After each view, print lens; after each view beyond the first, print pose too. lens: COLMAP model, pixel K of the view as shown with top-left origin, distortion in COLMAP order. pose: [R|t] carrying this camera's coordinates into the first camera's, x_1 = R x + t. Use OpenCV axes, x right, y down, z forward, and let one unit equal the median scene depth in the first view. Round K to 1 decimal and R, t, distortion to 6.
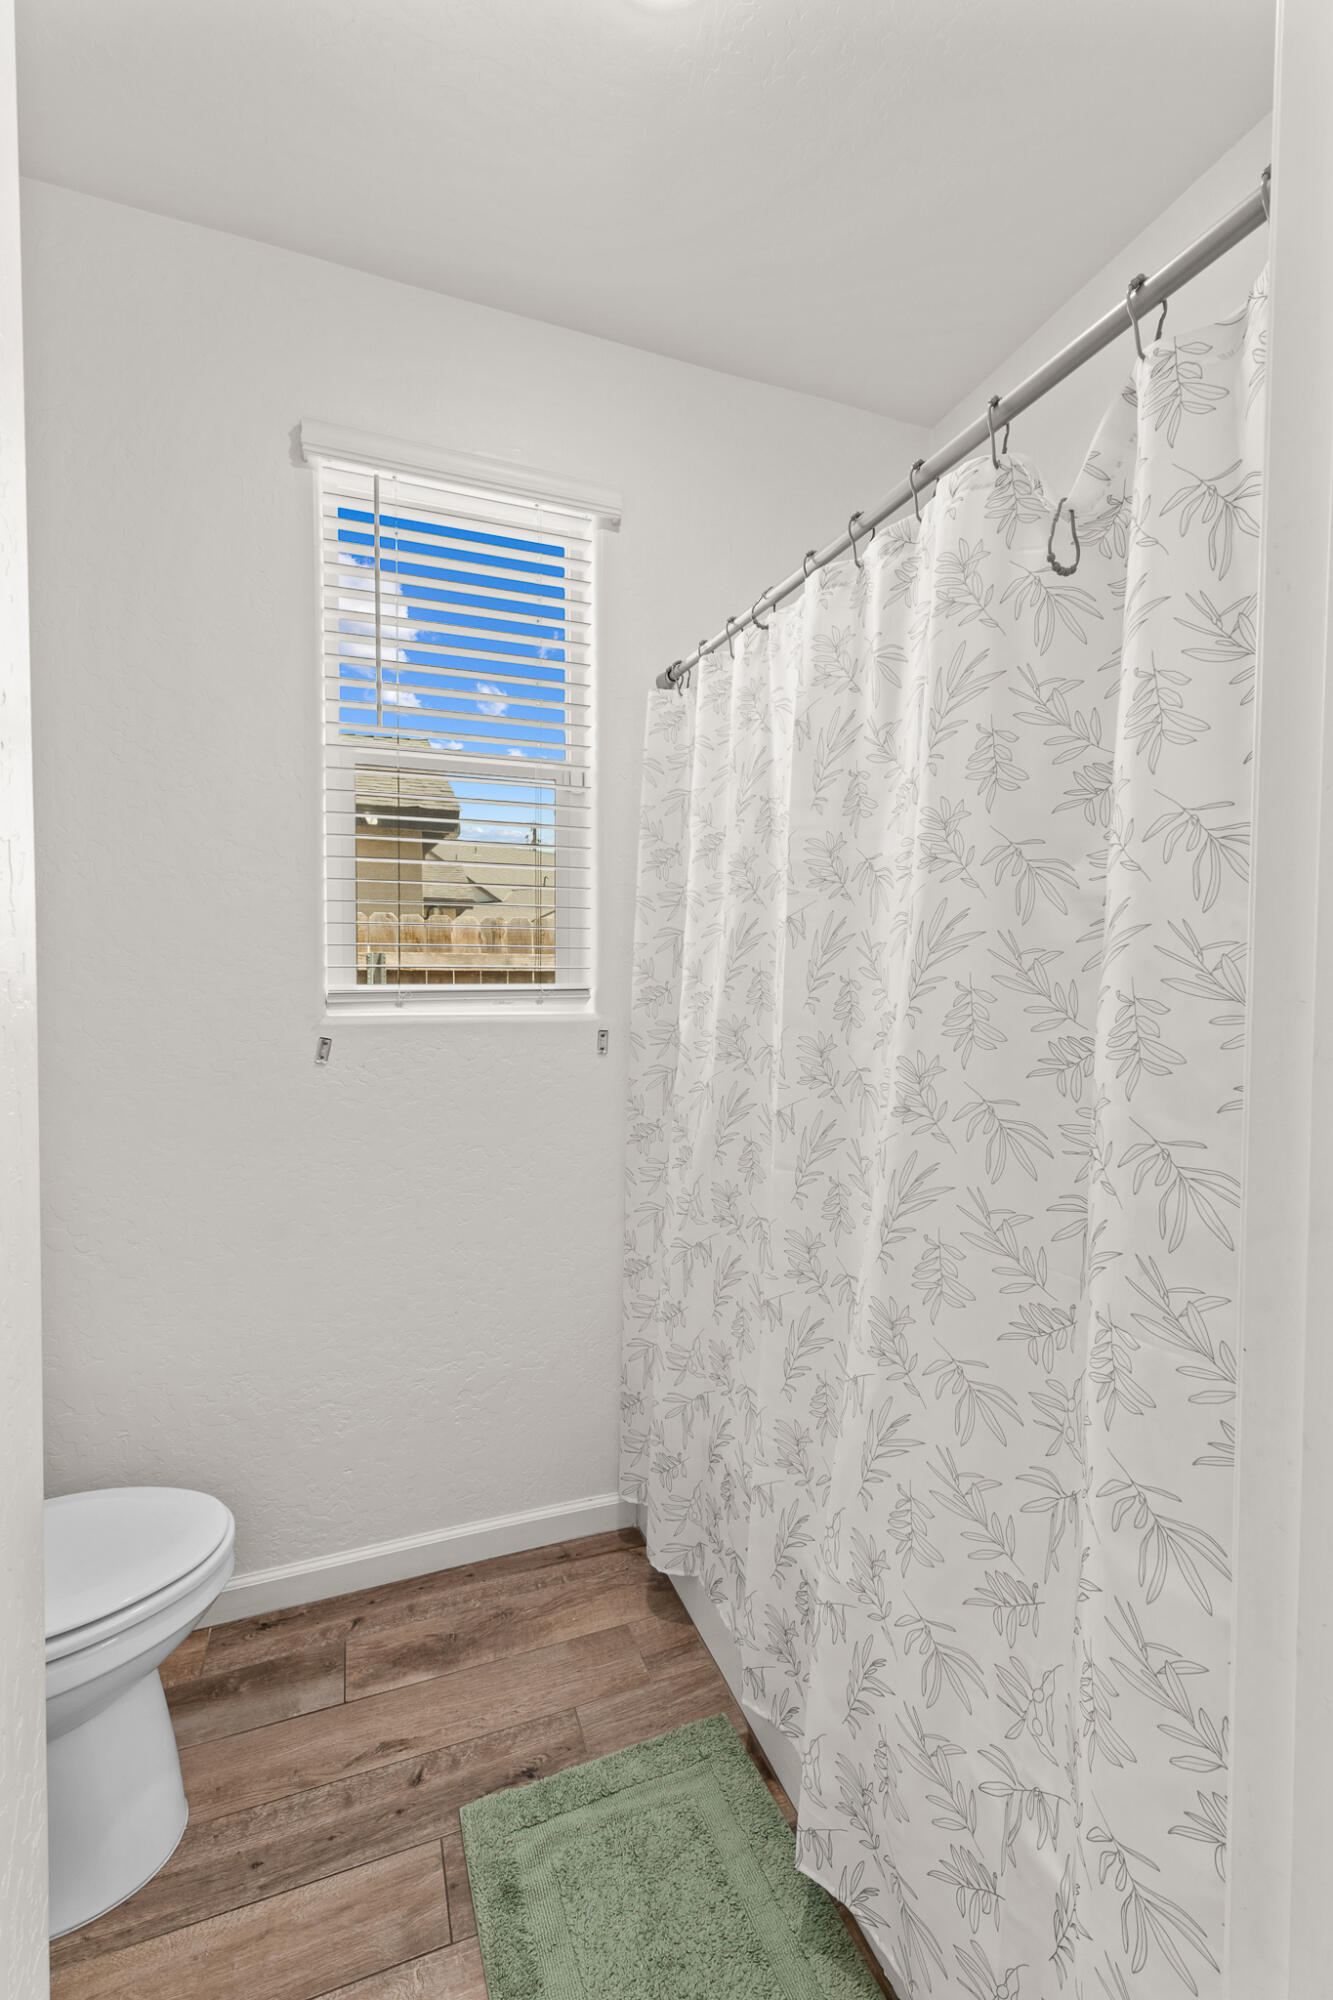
lens RADIAL K [[869.1, 0, 663.3], [0, 869.1, 995.6], [0, 0, 1]] dist [0.006976, -0.001103]
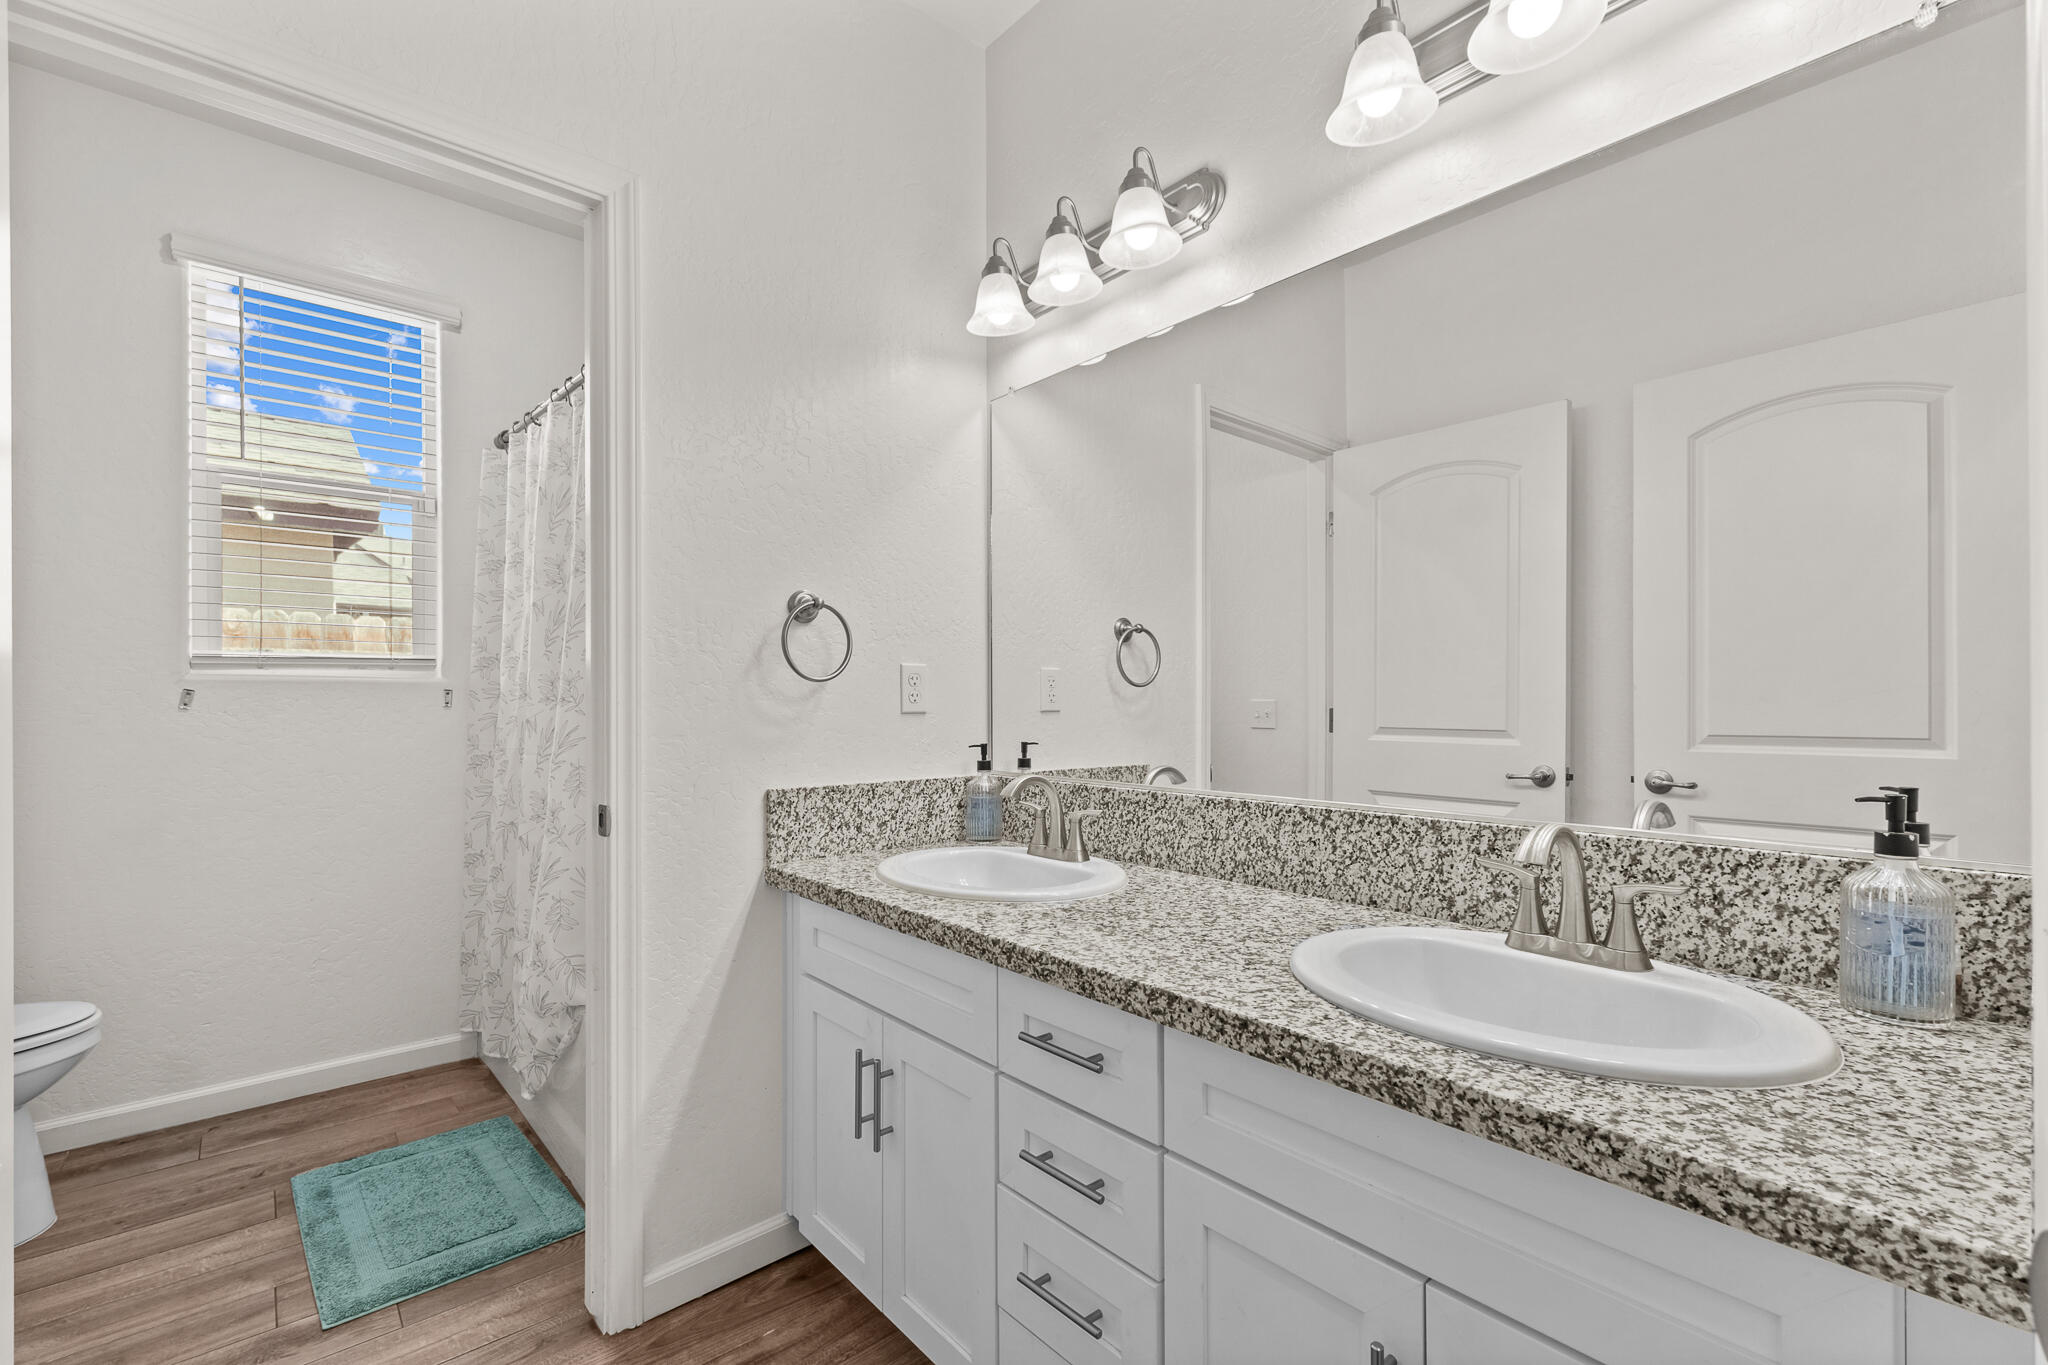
lens RADIAL K [[890.0, 0, 1016.2], [0, 890.0, 692.8], [0, 0, 1]] dist [0.006976, -0.001103]
pose [[0.933343, -0.002565, 0.358978, 0.277716], [0.014092, 0.999466, -0.029498, 0.105257], [-0.358710, 0.032590, 0.932880, -0.670944]]
